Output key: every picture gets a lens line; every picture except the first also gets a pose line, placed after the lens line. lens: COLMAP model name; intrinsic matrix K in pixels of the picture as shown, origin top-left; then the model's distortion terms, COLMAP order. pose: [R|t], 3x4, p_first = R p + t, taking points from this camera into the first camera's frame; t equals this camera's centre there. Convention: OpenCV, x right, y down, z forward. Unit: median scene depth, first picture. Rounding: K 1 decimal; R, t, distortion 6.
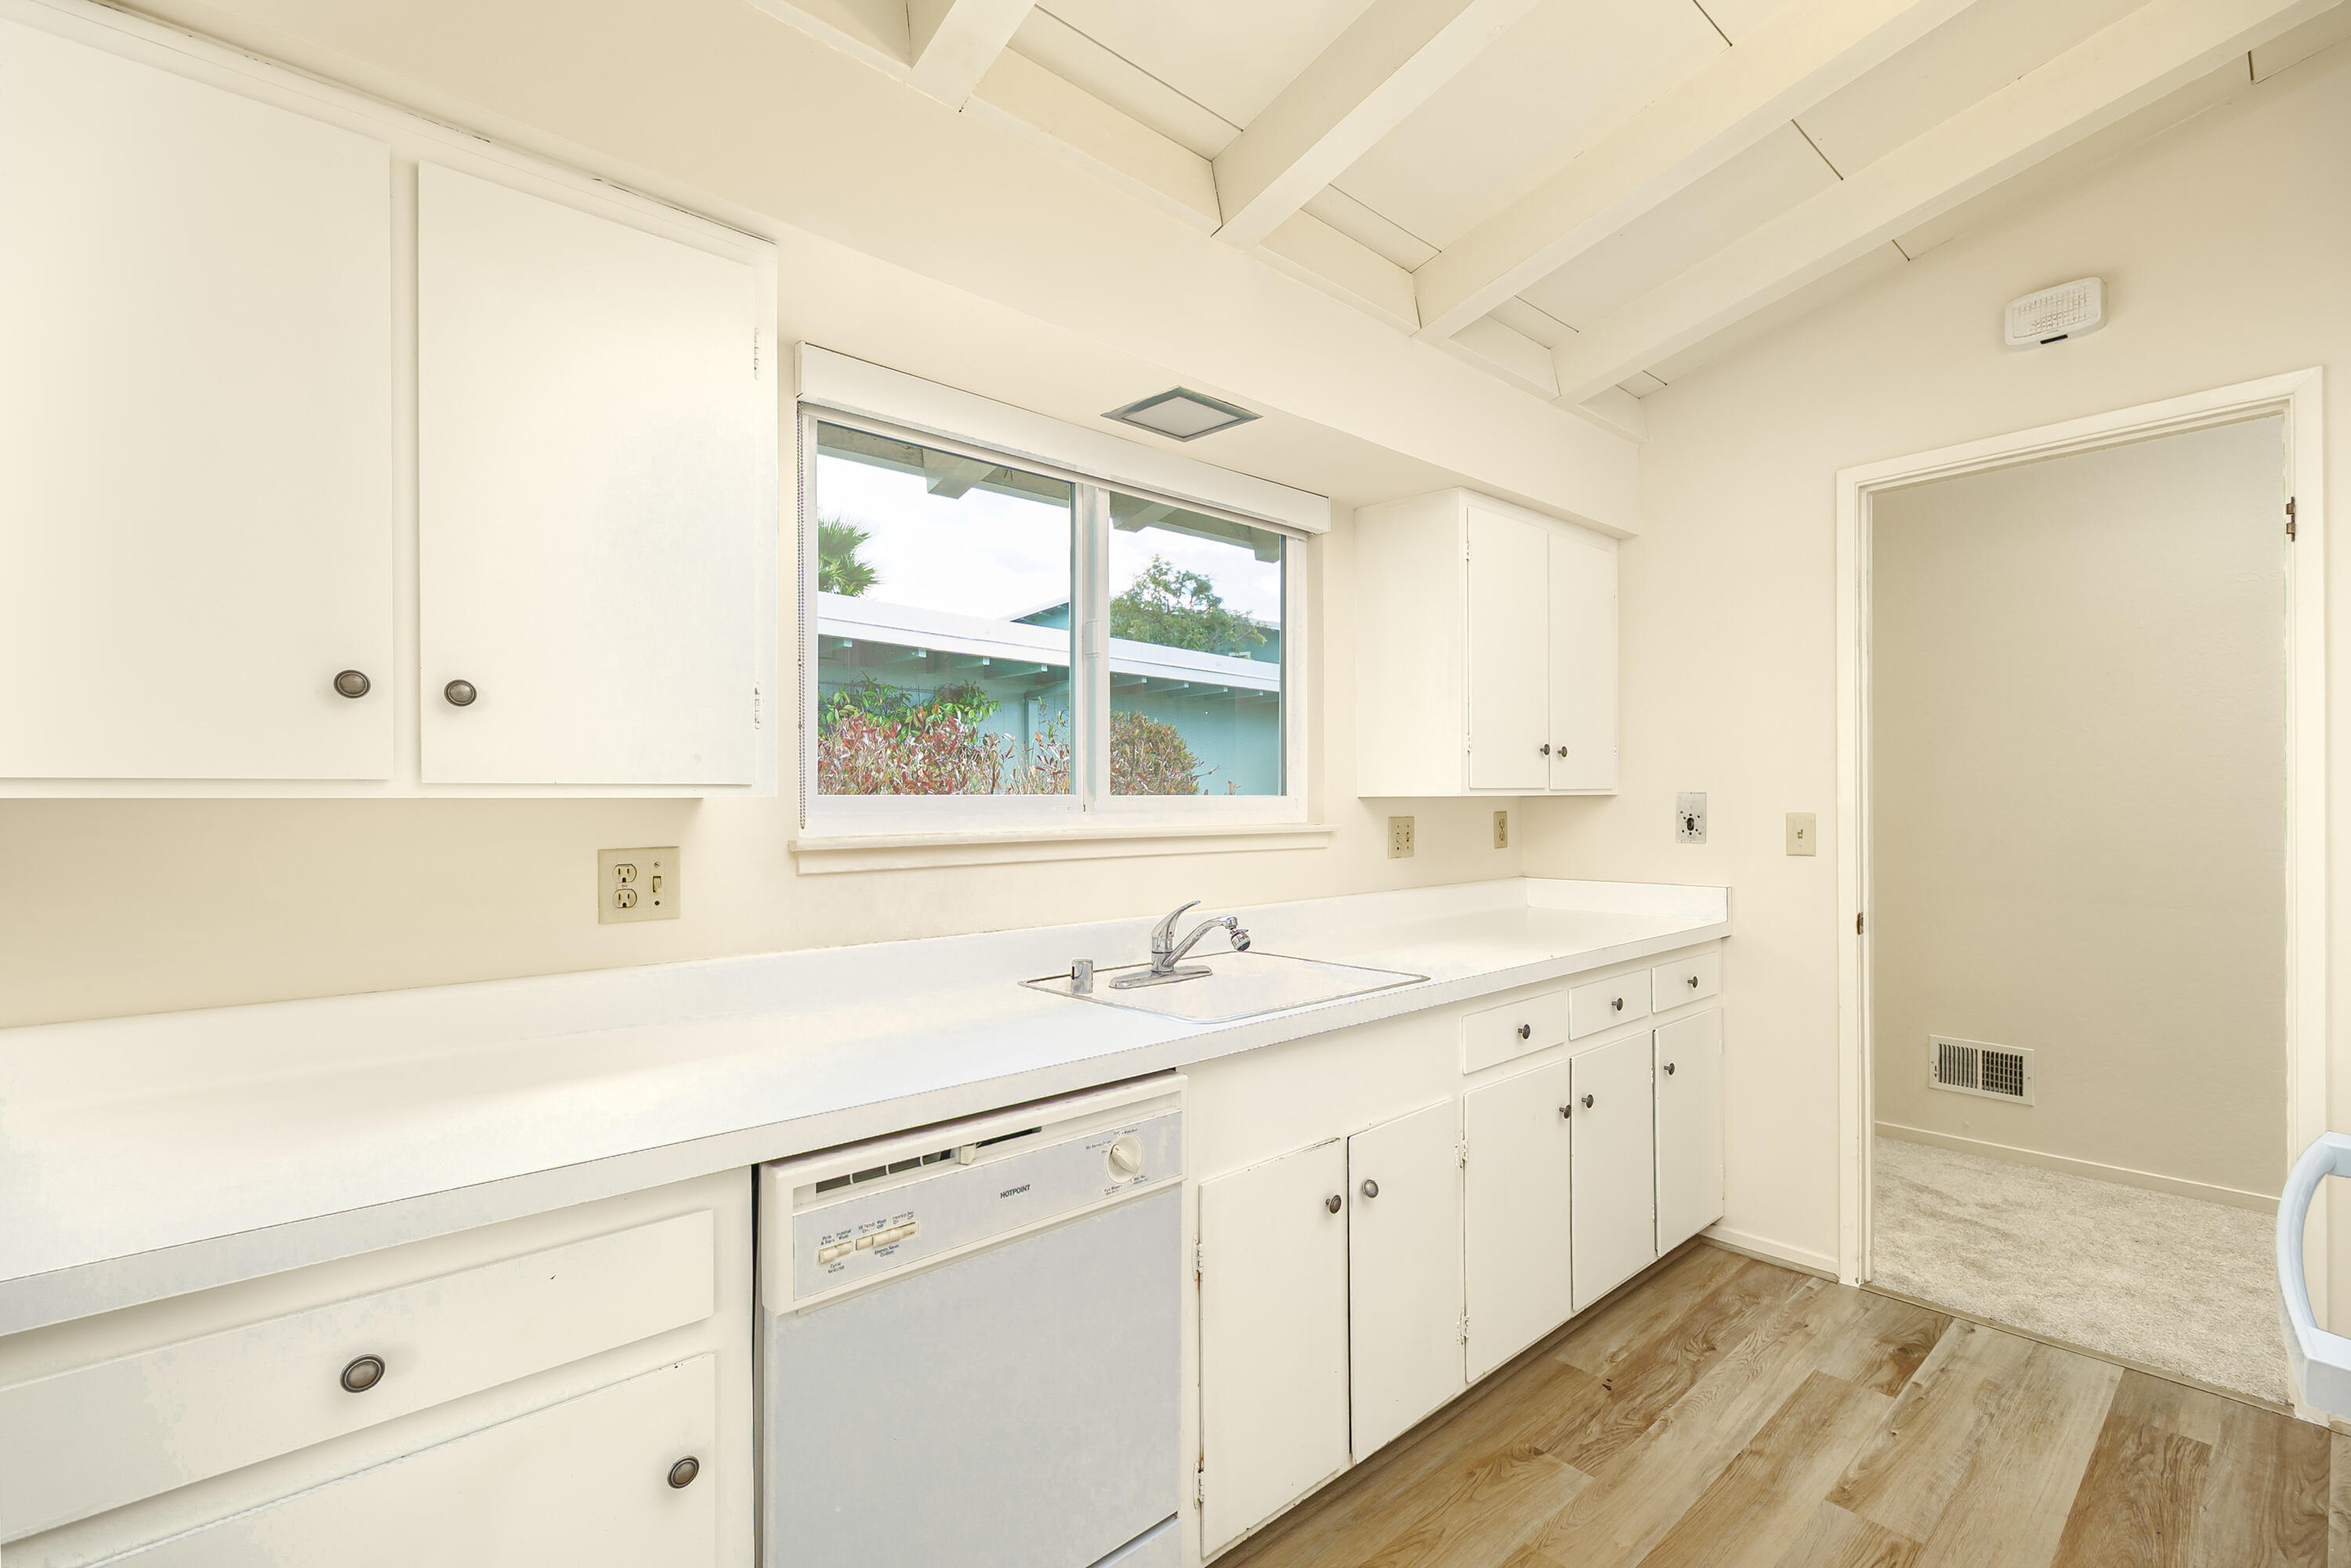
lens RADIAL K [[996.7, 0, 1175.3], [0, 996.7, 814.1], [0, 0, 1]] dist [-0.000010, 0.000042]
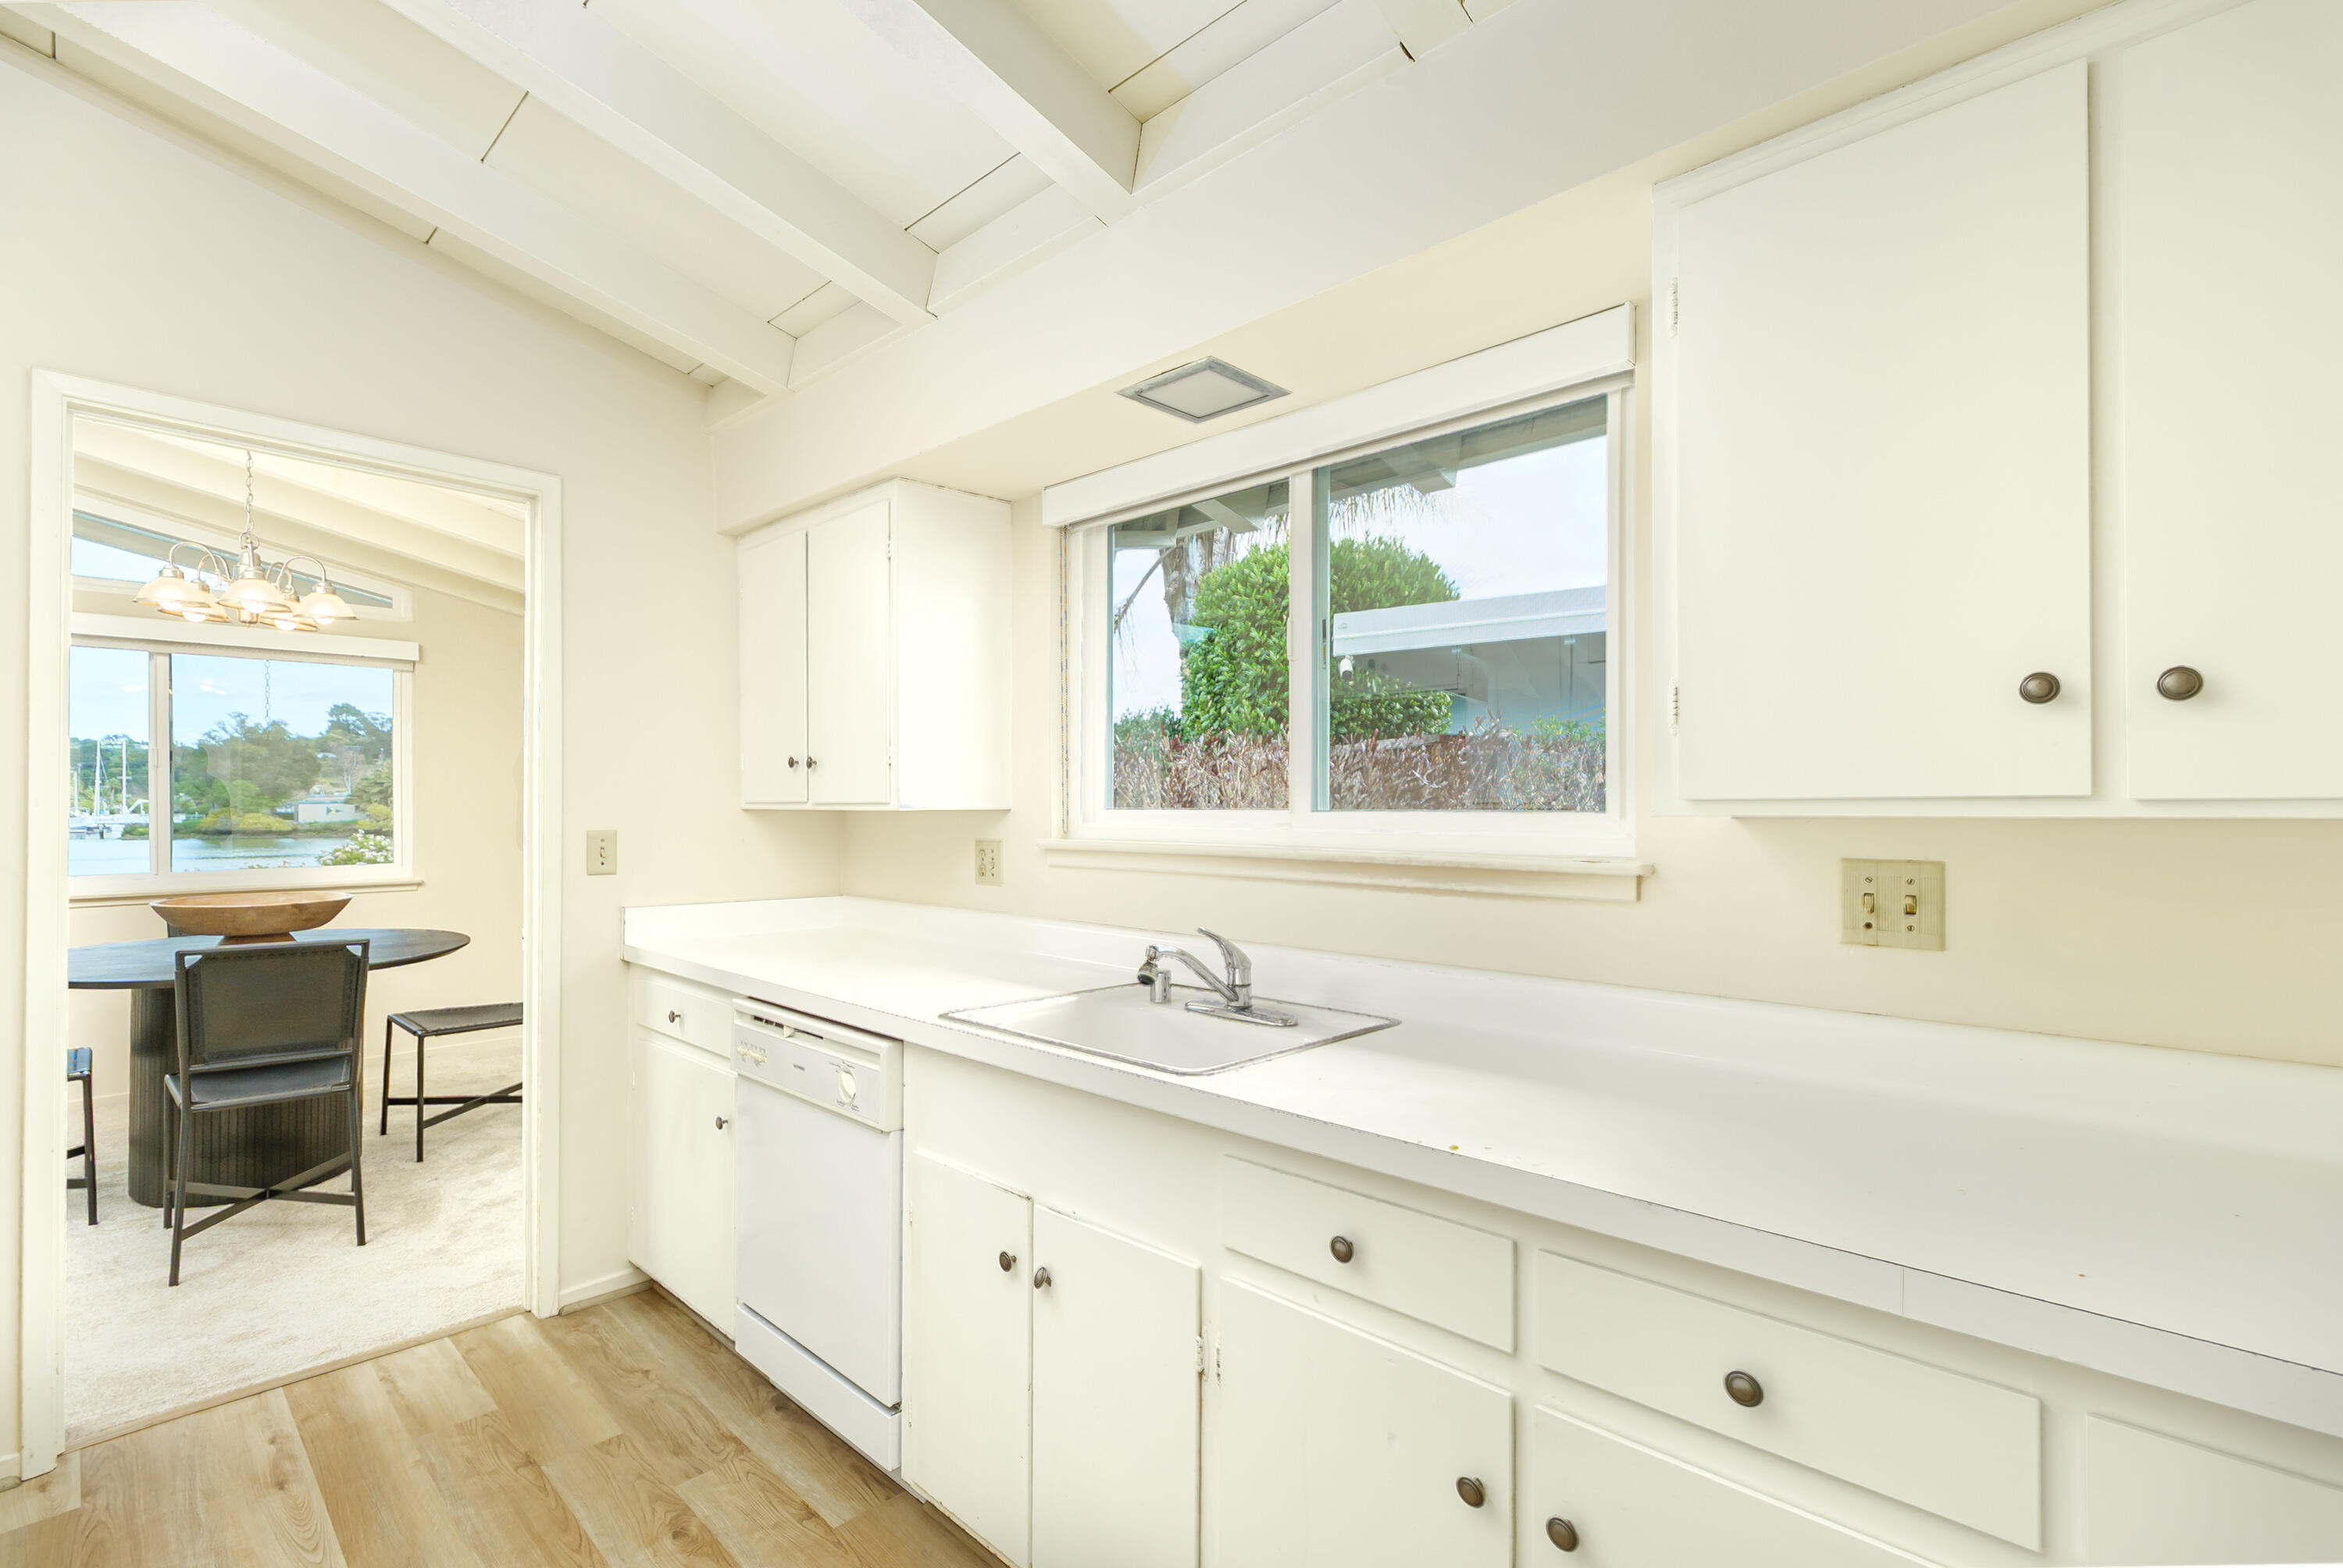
lens RADIAL K [[993.3, 0, 1171.3], [0, 993.3, 814.0], [0, 0, 1]] dist [-0.000010, 0.000042]
pose [[0.128683, 0.010617, -0.991629, 0.879100], [-0.019797, 0.999771, 0.008135, -0.022575], [0.991488, 0.018584, 0.128864, 0.838042]]
